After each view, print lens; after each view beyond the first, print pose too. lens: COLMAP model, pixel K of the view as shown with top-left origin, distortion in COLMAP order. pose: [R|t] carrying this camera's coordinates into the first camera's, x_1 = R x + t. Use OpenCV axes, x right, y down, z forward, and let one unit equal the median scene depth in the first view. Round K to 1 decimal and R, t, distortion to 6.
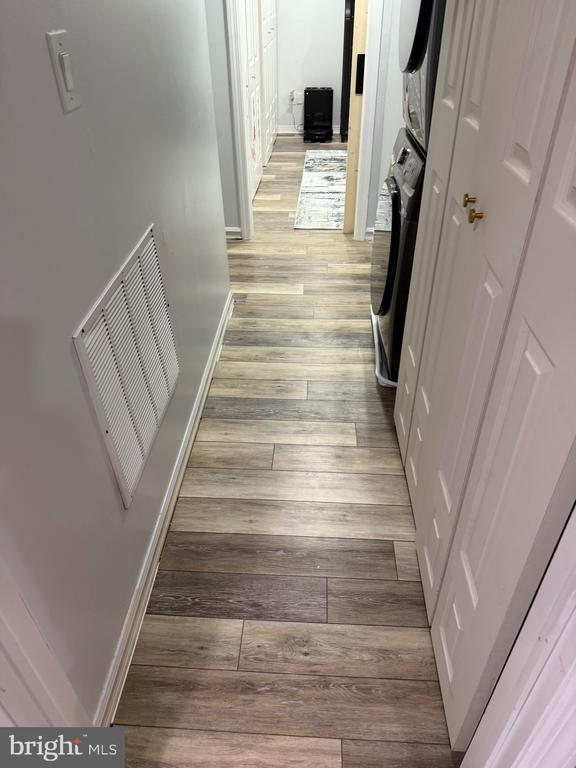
lens RADIAL K [[544.7, 0, 288.5], [0, 544.7, 384.9], [0, 0, 1]] dist [0.066287, -0.087205]
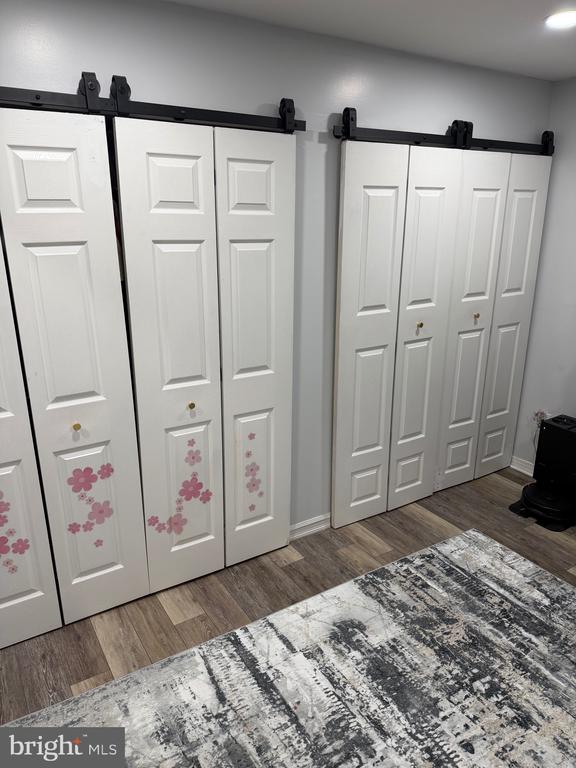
lens RADIAL K [[544.7, 0, 288.3], [0, 544.7, 383.9], [0, 0, 1]] dist [0.066287, -0.087205]
pose [[0.584762, 0.261503, -0.767899, 0.360152], [-0.497226, 0.863488, -0.084587, -0.522146], [0.640952, 0.431283, 0.634961, 0.640821]]
